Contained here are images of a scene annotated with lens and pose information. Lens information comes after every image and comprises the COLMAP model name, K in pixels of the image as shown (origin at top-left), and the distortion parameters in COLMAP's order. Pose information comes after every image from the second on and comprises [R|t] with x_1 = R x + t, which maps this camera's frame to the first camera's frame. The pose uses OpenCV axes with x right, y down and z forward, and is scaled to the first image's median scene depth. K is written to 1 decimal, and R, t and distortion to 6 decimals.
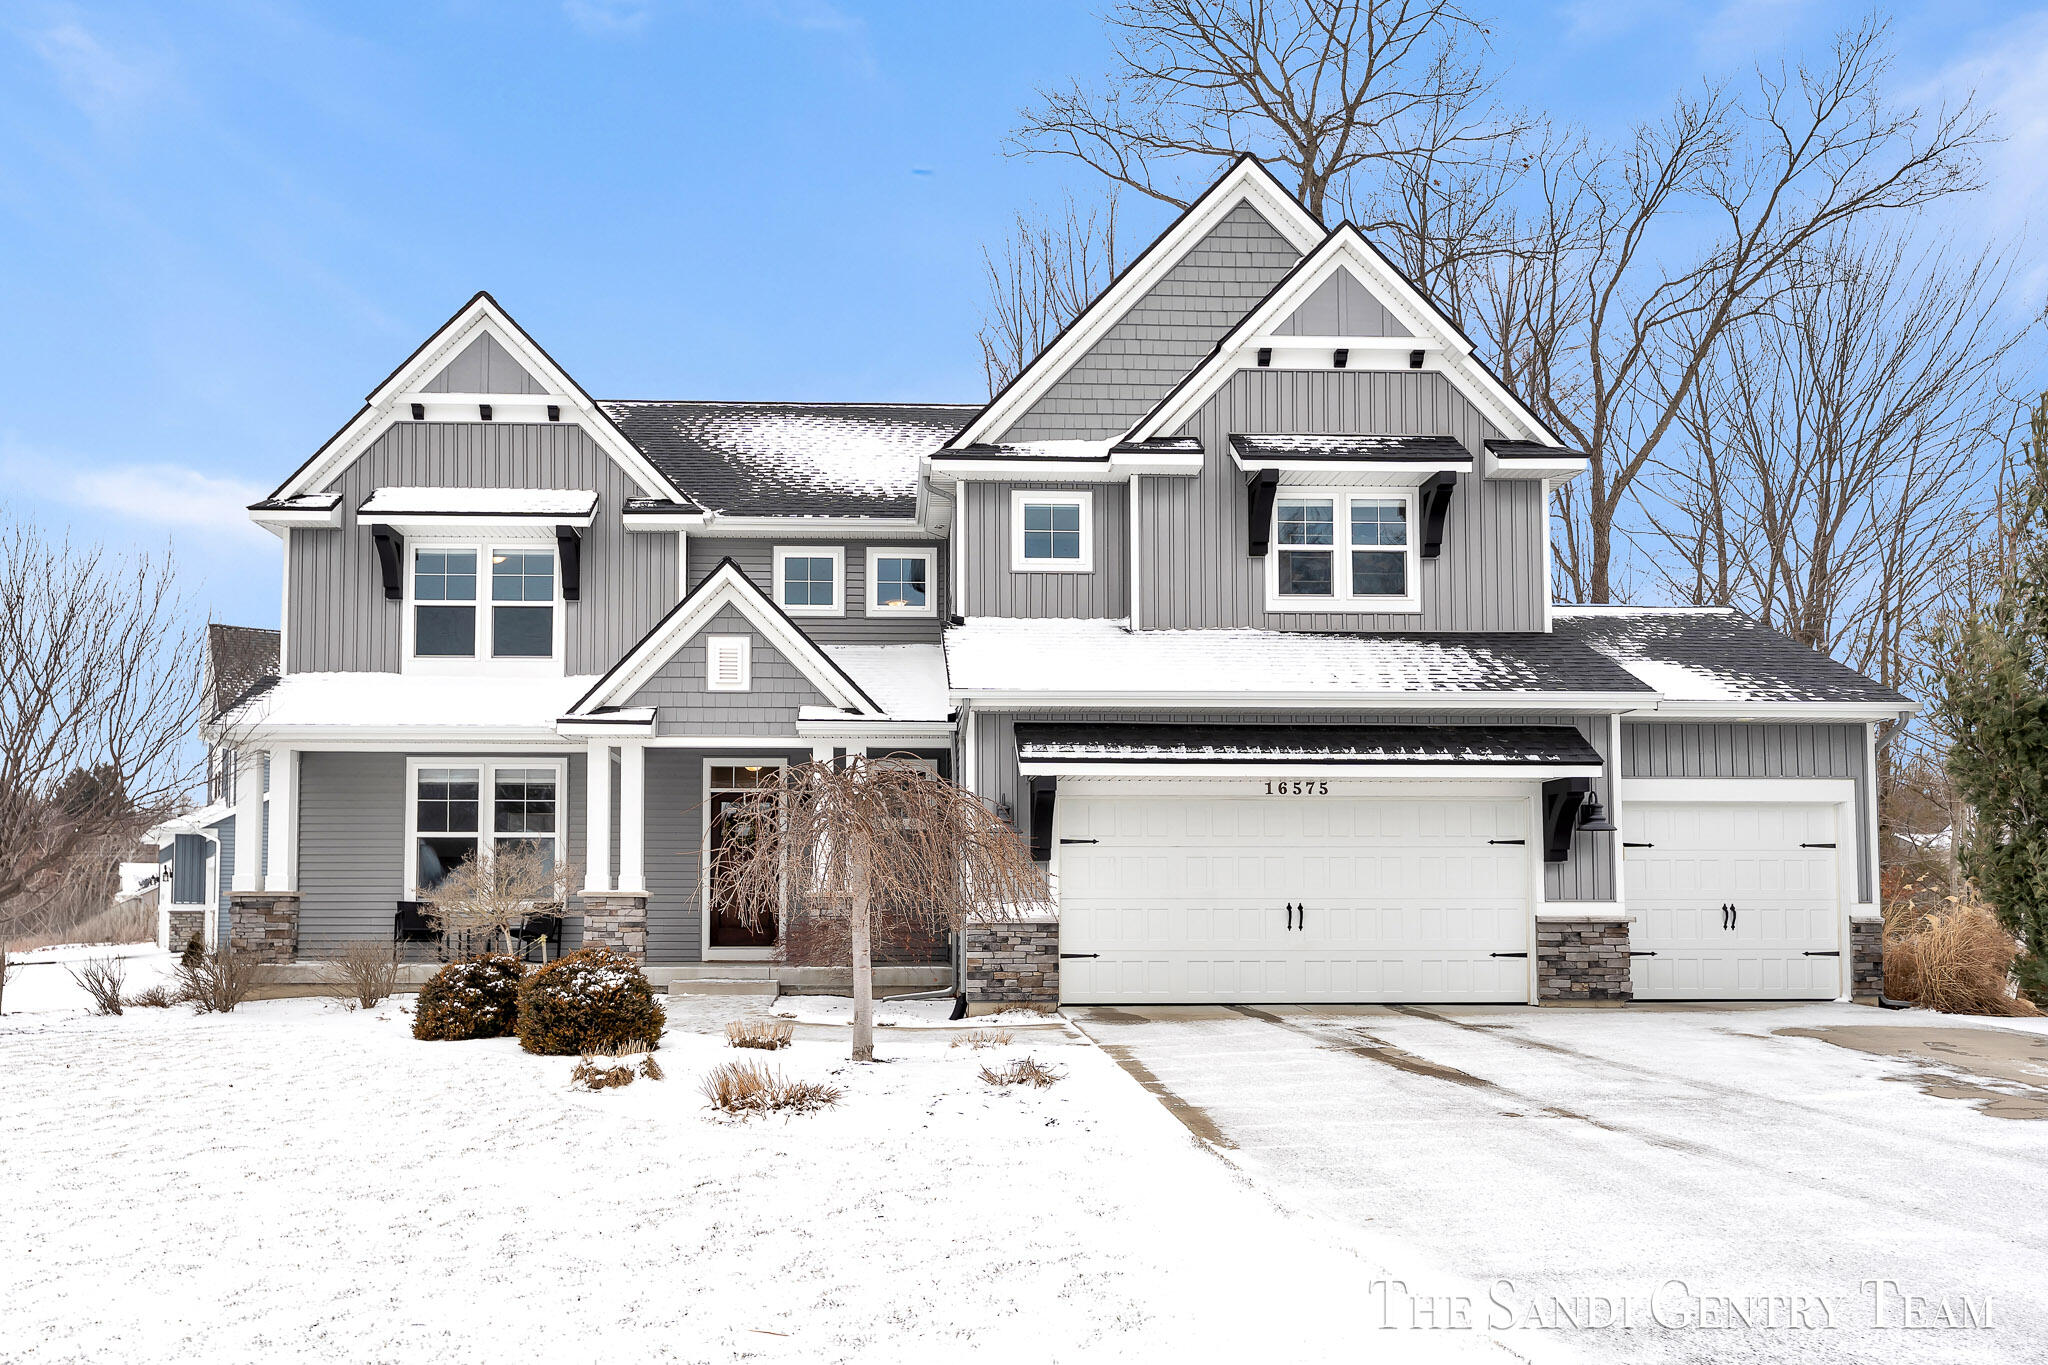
lens RADIAL K [[1436.9, 0, 1024.0], [0, 1436.9, 682.5], [0, 0, 1]] dist [0.001484, 0.000778]
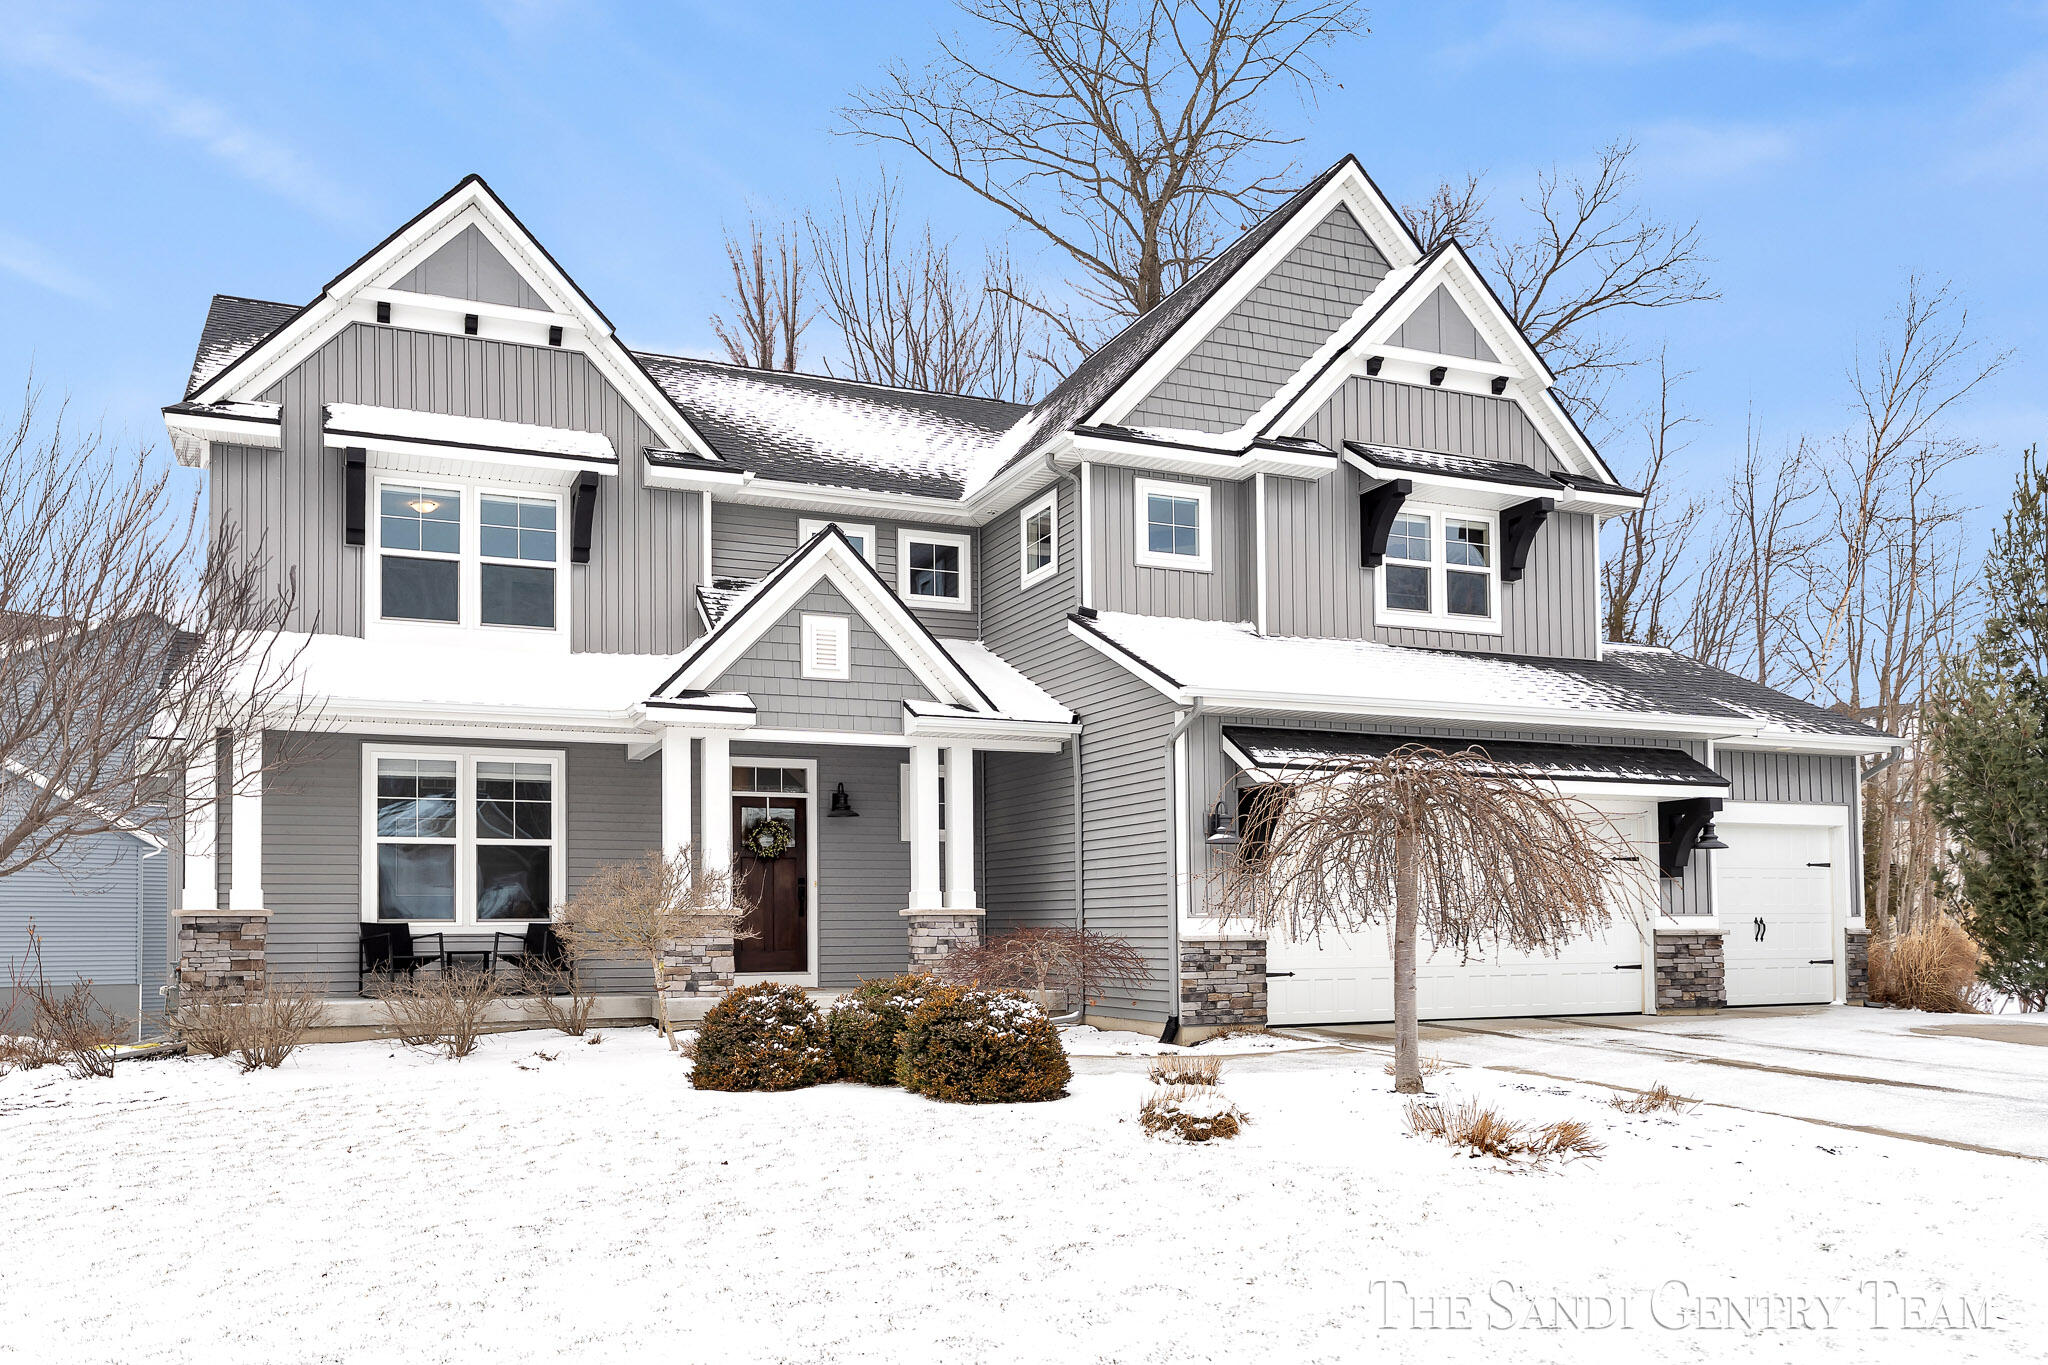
lens RADIAL K [[1421.5, 0, 1023.8], [0, 1421.5, 739.6], [0, 0, 1]] dist [0.000993, 0.000001]
pose [[0.948992, 0.034917, 0.313362, -0.359187], [-0.041746, 0.999014, 0.015106, 0.024708], [-0.312525, -0.027416, 0.949514, 0.145290]]
